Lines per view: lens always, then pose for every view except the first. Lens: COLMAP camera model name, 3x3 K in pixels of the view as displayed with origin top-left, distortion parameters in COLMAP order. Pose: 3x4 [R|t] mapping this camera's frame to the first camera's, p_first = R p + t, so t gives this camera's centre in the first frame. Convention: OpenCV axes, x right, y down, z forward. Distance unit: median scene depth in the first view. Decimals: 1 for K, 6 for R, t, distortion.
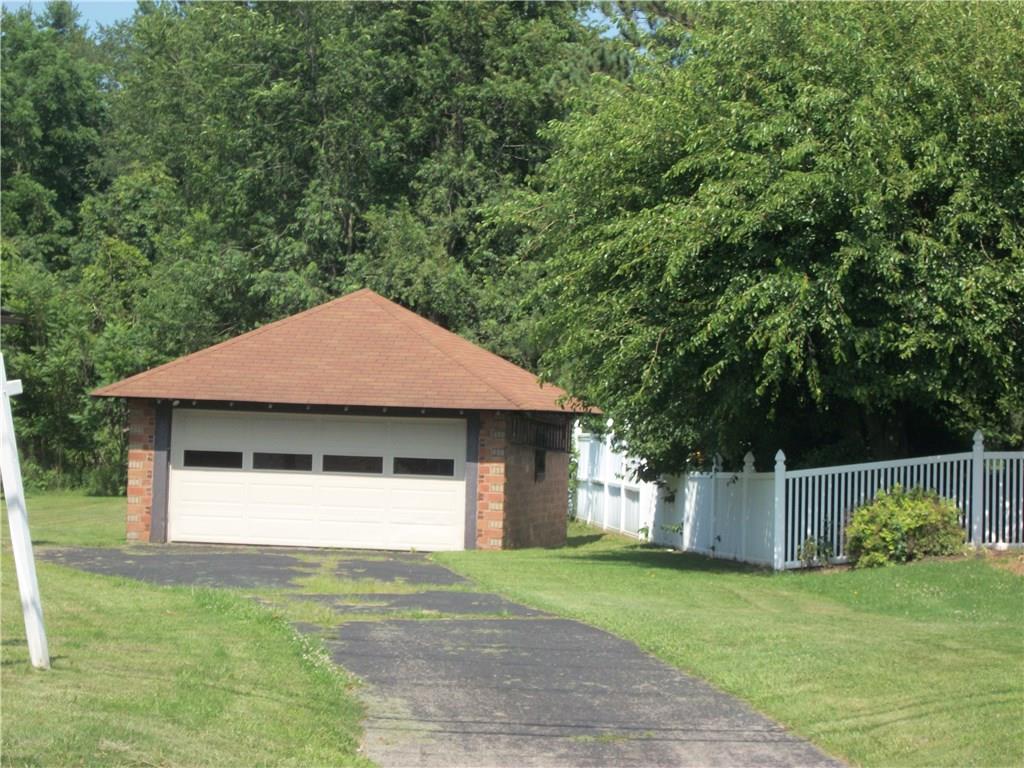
lens RADIAL K [[2872.9, 0, 512.0], [0, 2872.9, 384.0], [0, 0, 1]] dist [-0.073282, -0.482659]
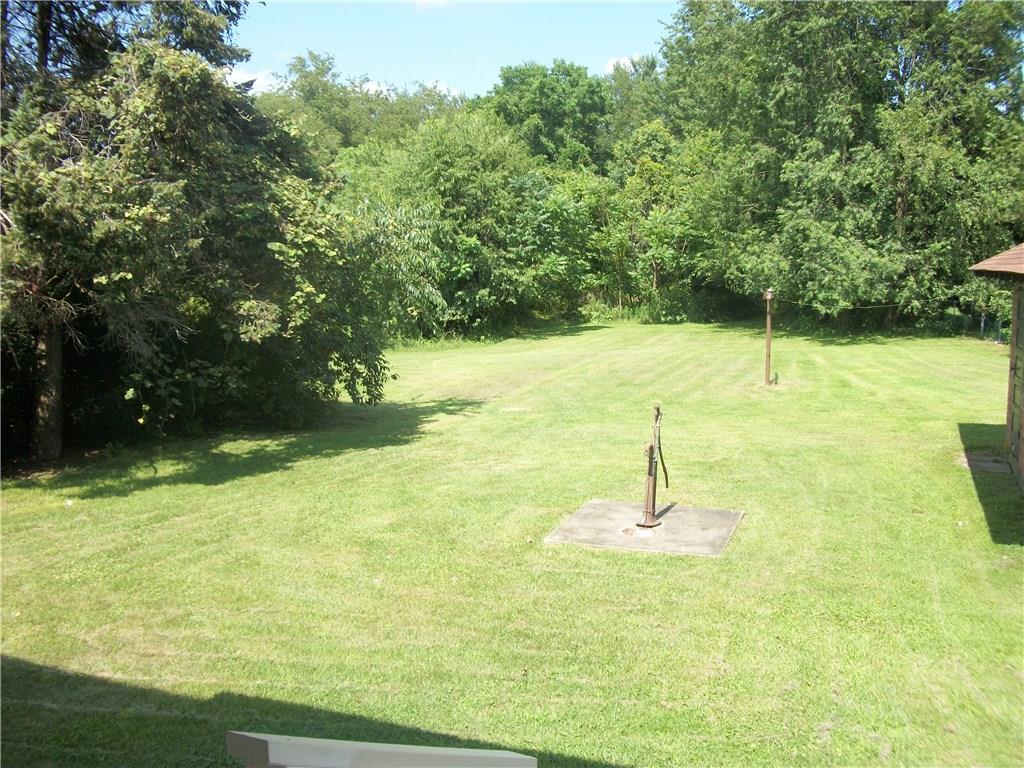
lens RADIAL K [[964.3, 0, 512.0], [0, 964.3, 384.0], [0, 0, 1]] dist [-0.001601, -0.001056]
pose [[0.980764, 0.006365, -0.195093, -0.109606], [0.020224, 0.990776, 0.133996, -0.000045], [0.194146, -0.135364, 0.971588, 0.461270]]
